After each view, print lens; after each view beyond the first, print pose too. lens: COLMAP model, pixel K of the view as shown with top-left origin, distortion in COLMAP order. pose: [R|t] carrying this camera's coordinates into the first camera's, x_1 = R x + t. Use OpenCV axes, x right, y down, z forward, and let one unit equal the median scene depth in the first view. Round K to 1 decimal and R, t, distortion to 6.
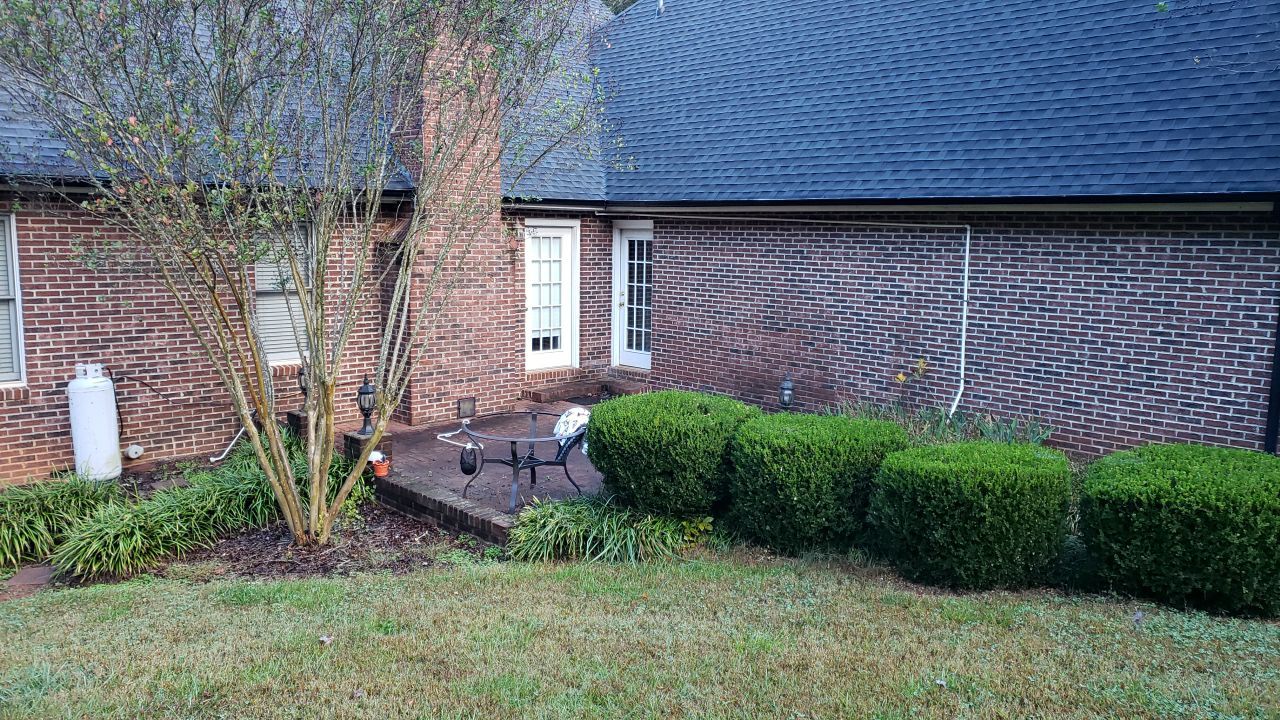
lens RADIAL K [[1003.4, 0, 644.0], [0, 1003.4, 364.5], [0, 0, 1]] dist [0.016819, -0.014728]
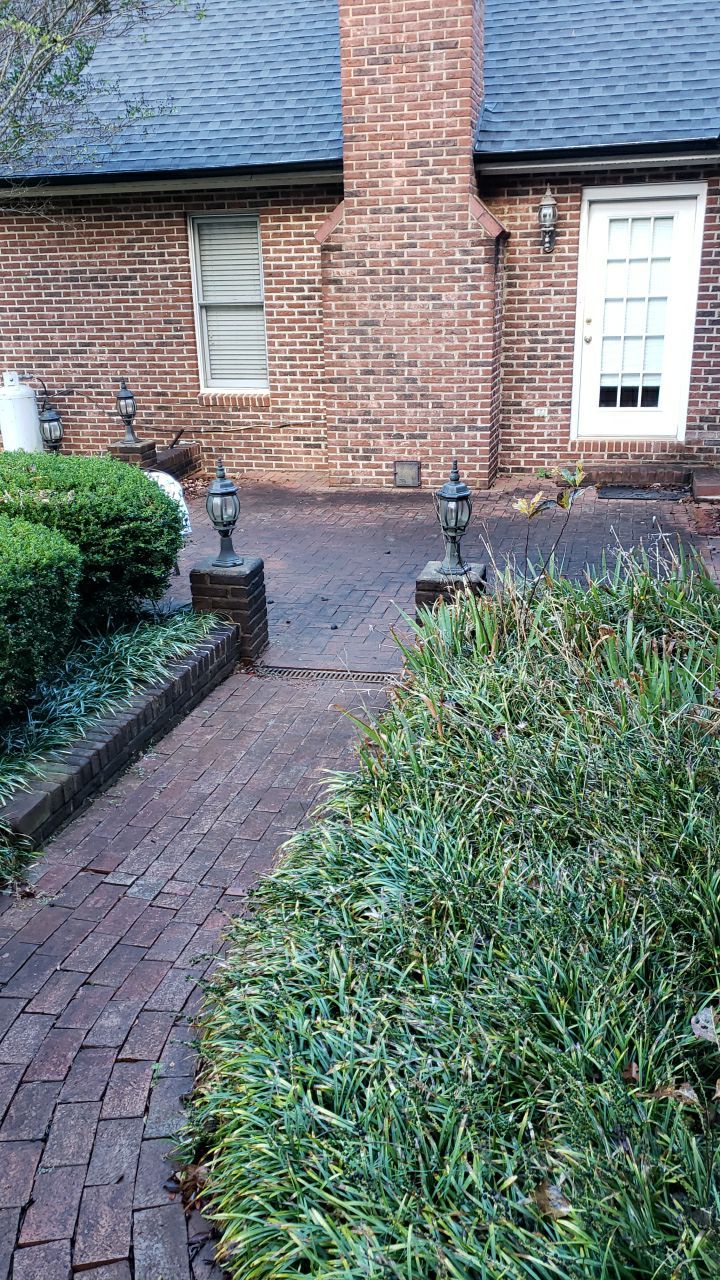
lens RADIAL K [[1003.4, 0, 360.5], [0, 1003.4, 628.9], [0, 0, 1]] dist [0.016819, -0.014728]
pose [[0.511083, 0.258383, -0.819776, 0.433788], [-0.083249, 0.964144, 0.251986, -0.029492], [0.855491, -0.060540, 0.514267, 0.597526]]
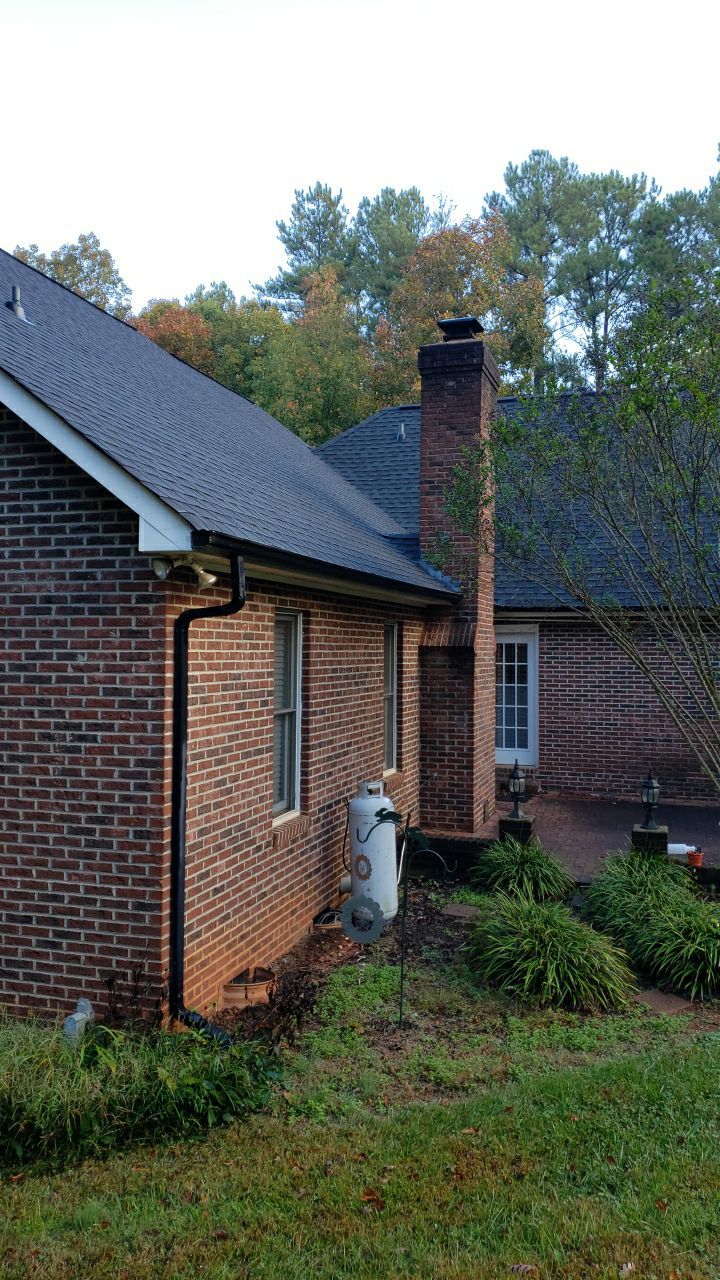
lens RADIAL K [[1003.4, 0, 360.6], [0, 1003.4, 641.7], [0, 0, 1]] dist [0.016819, -0.014728]
pose [[0.879202, -0.009871, 0.476347, -0.773605], [0.076494, 0.989740, -0.120678, -0.012283], [-0.470269, 0.142538, 0.870936, 0.183485]]
